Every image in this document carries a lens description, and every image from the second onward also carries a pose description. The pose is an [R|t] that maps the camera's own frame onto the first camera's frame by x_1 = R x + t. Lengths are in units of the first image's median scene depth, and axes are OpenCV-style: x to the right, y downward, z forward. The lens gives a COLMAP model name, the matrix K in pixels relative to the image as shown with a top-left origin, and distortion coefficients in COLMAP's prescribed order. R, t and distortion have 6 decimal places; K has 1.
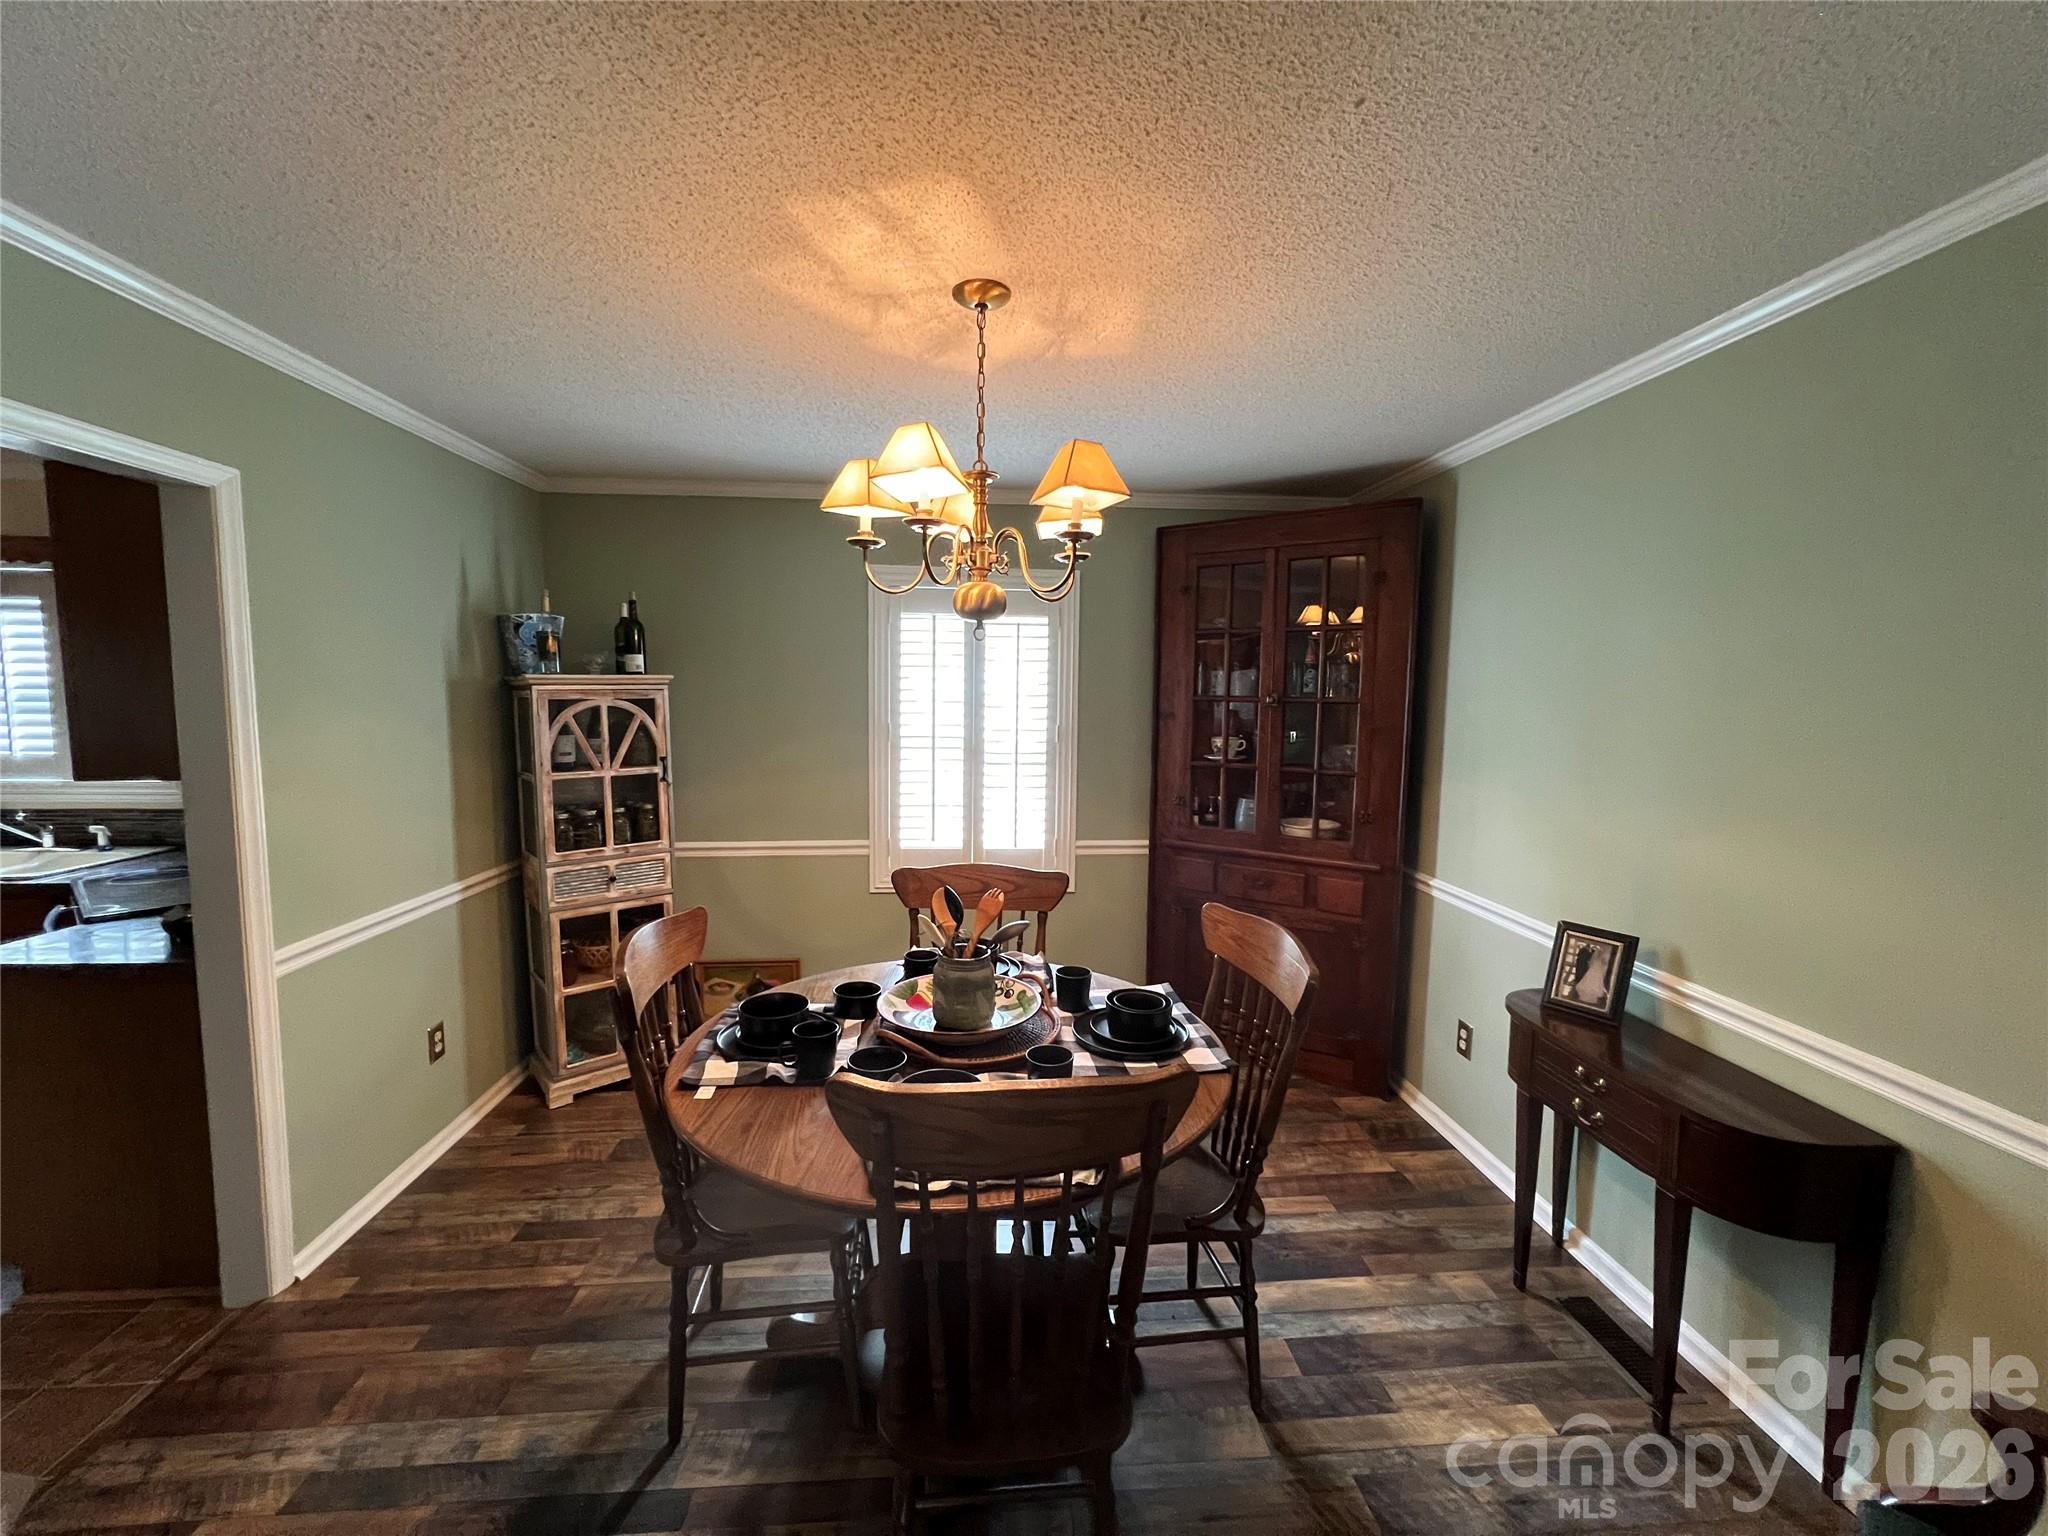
lens RADIAL K [[813.3, 0, 1019.3], [0, 813.3, 765.1], [0, 0, 1]] dist [-0.000455, 0.000009]
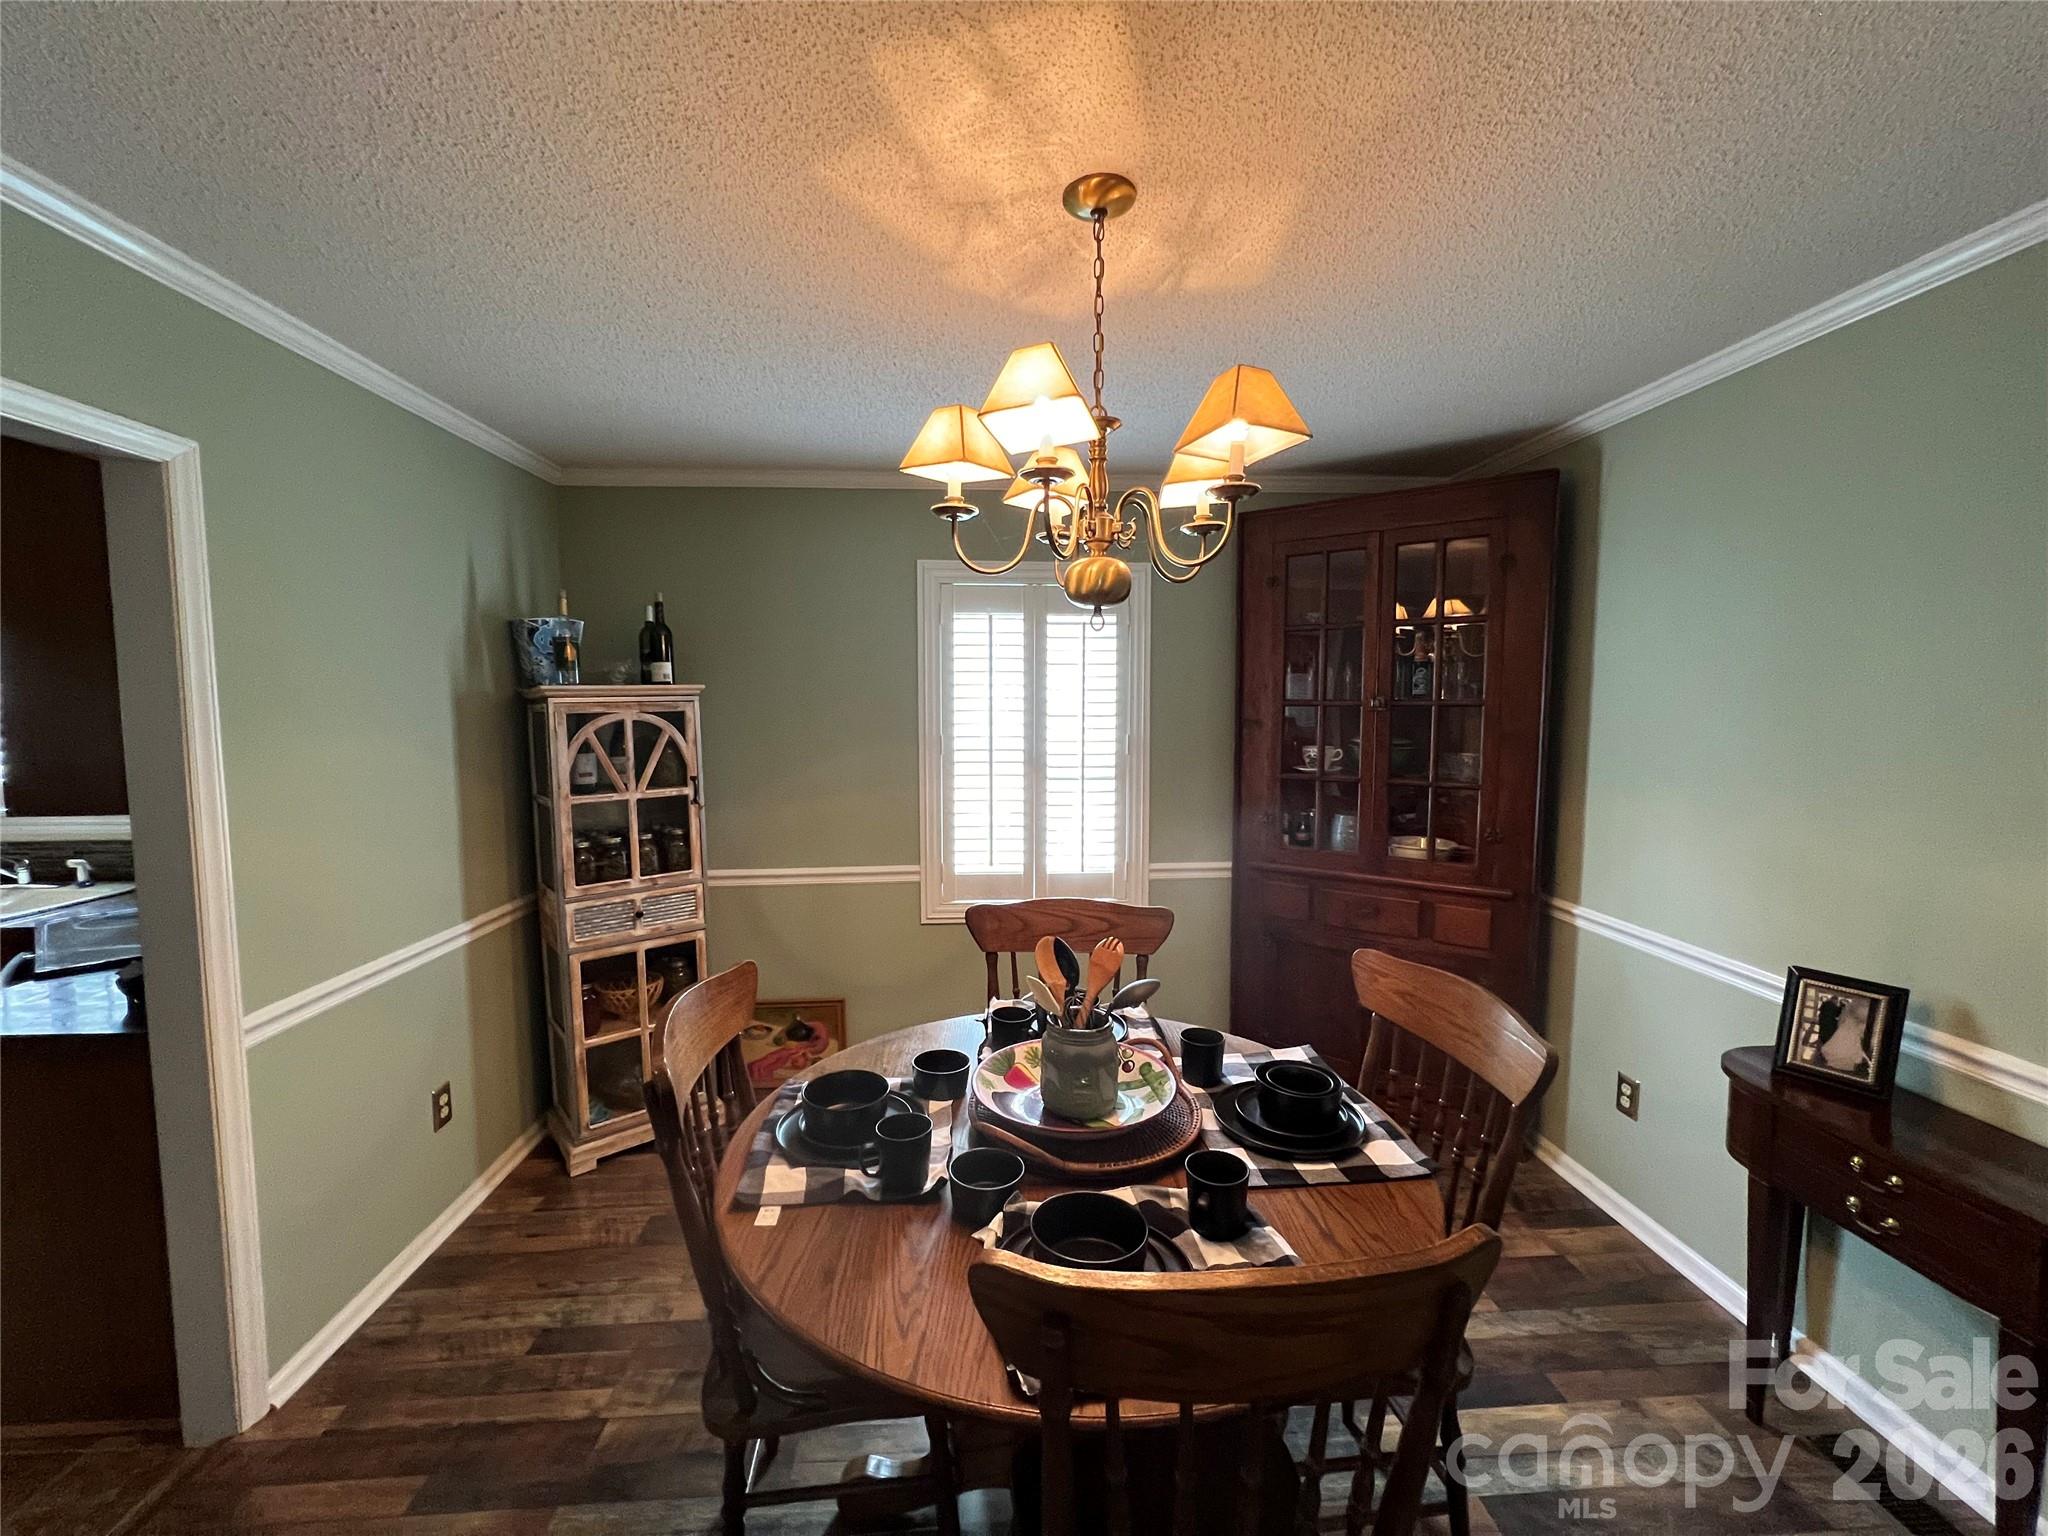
lens RADIAL K [[814.7, 0, 1019.9], [0, 814.7, 765.2], [0, 0, 1]] dist [0.000384, 0.000224]
pose [[0.999744, -0.012485, -0.018850, -0.083808], [0.012244, 0.999843, -0.012816, -0.008597], [0.019007, 0.012582, 0.999740, 0.148334]]
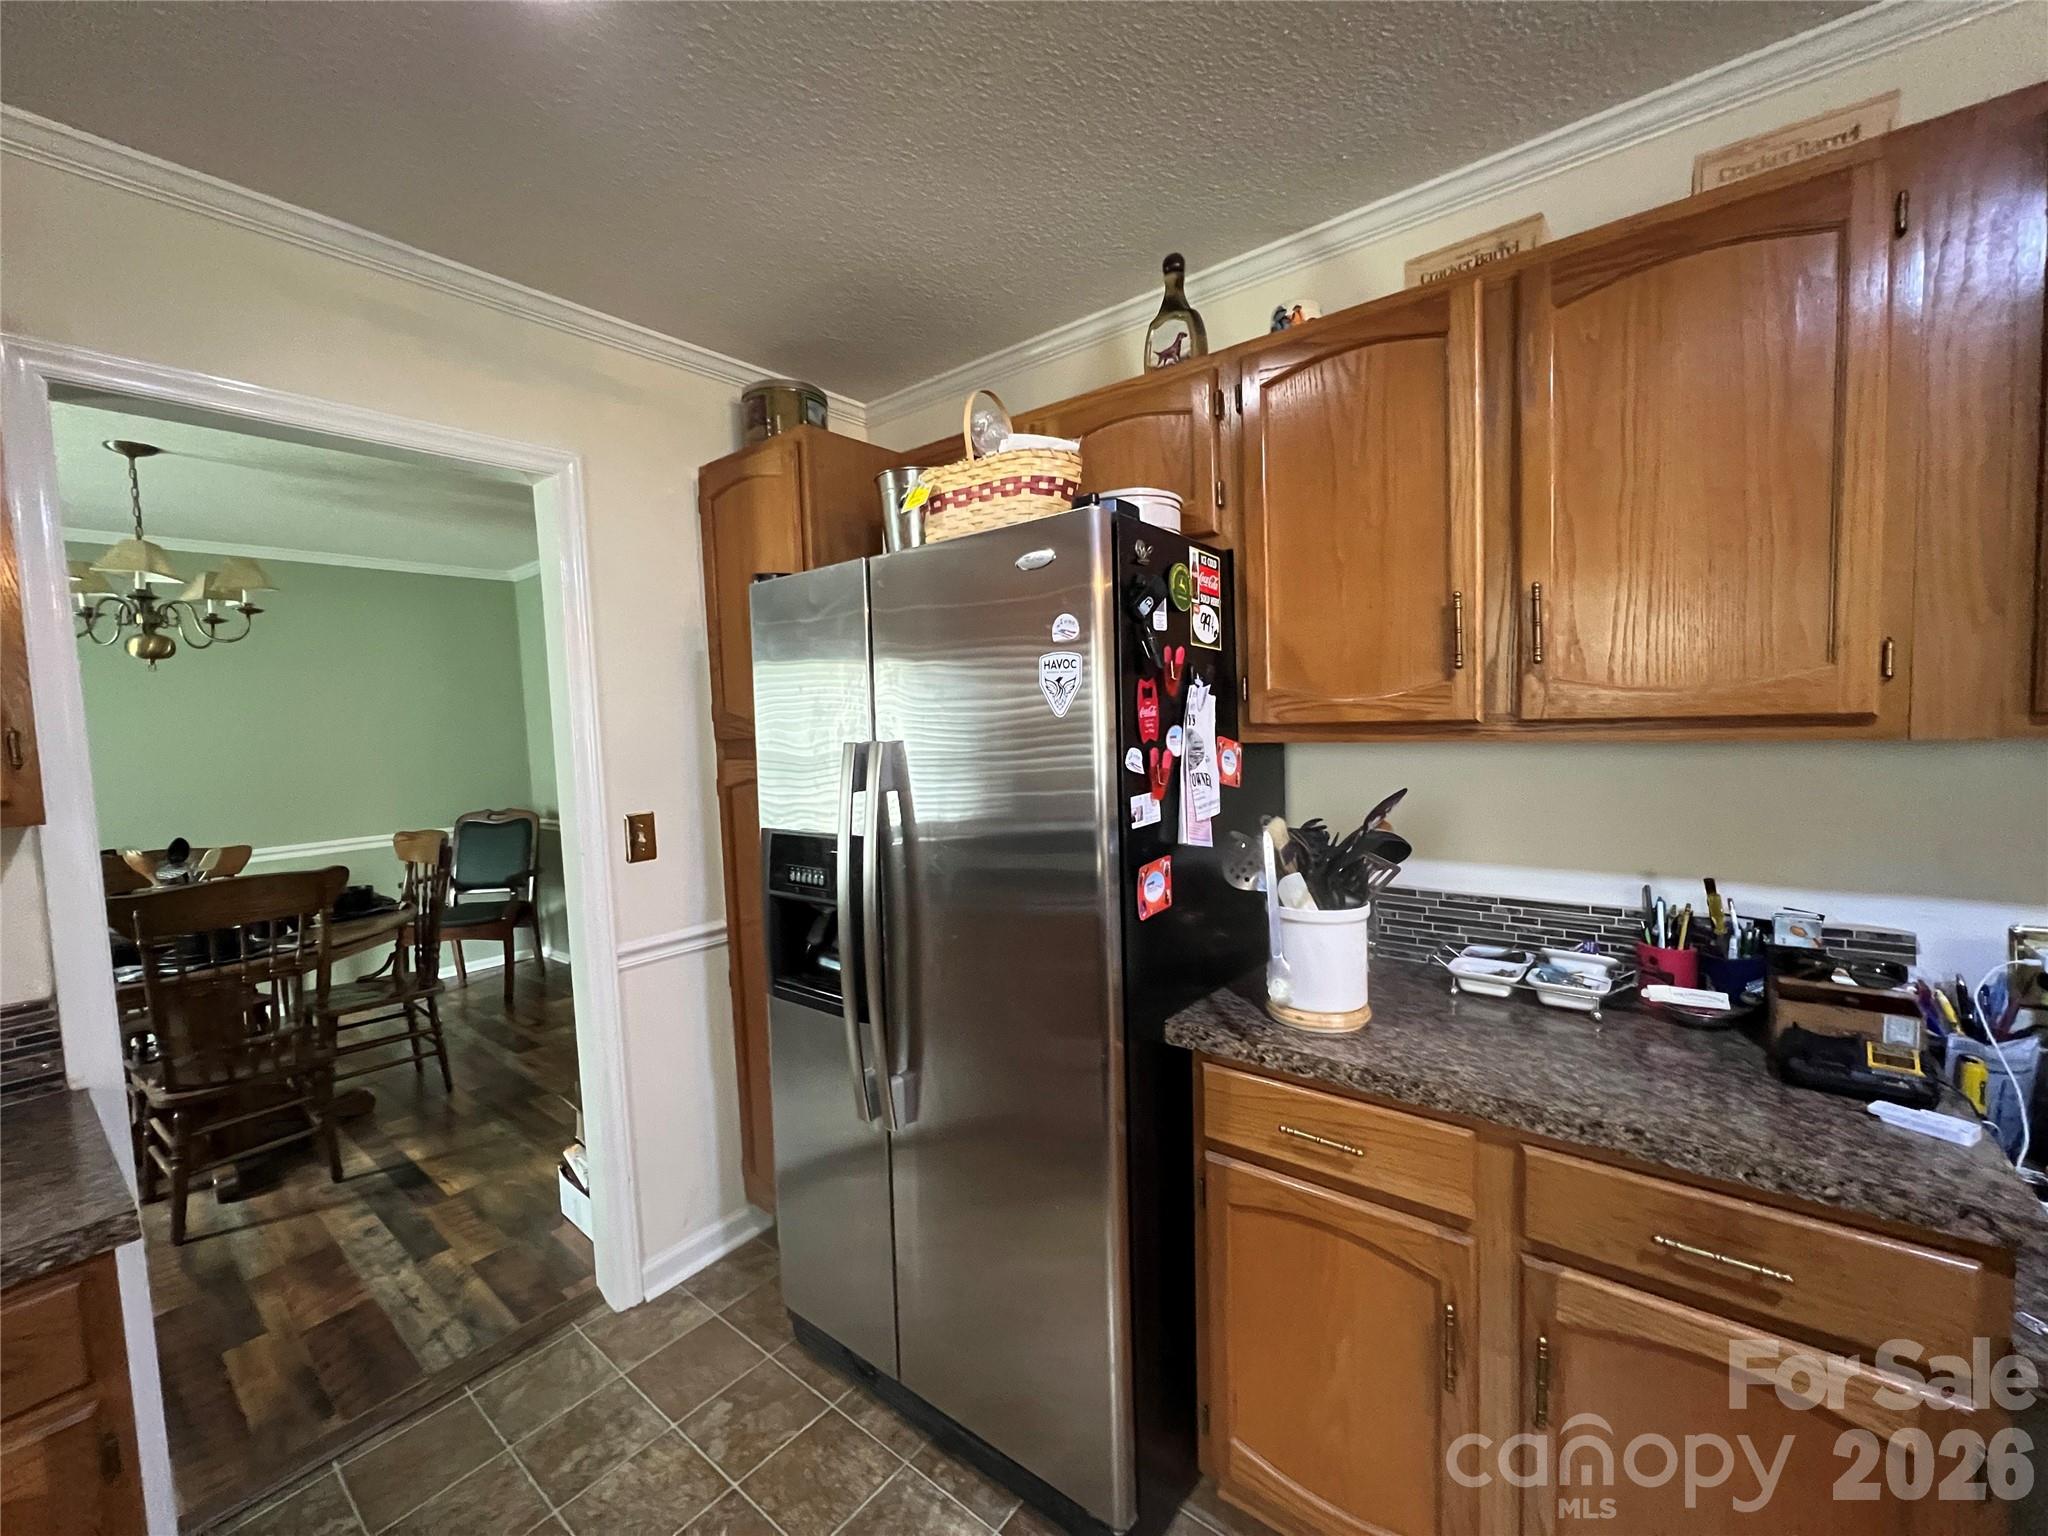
lens RADIAL K [[815.5, 0, 1023.5], [0, 815.5, 763.6], [0, 0, 1]] dist [-0.001547, -0.000233]
pose [[-0.734358, -0.024276, 0.678328, -1.681420], [0.094241, 0.986034, 0.137313, -0.030237], [-0.672188, 0.164763, -0.721814, 0.774624]]
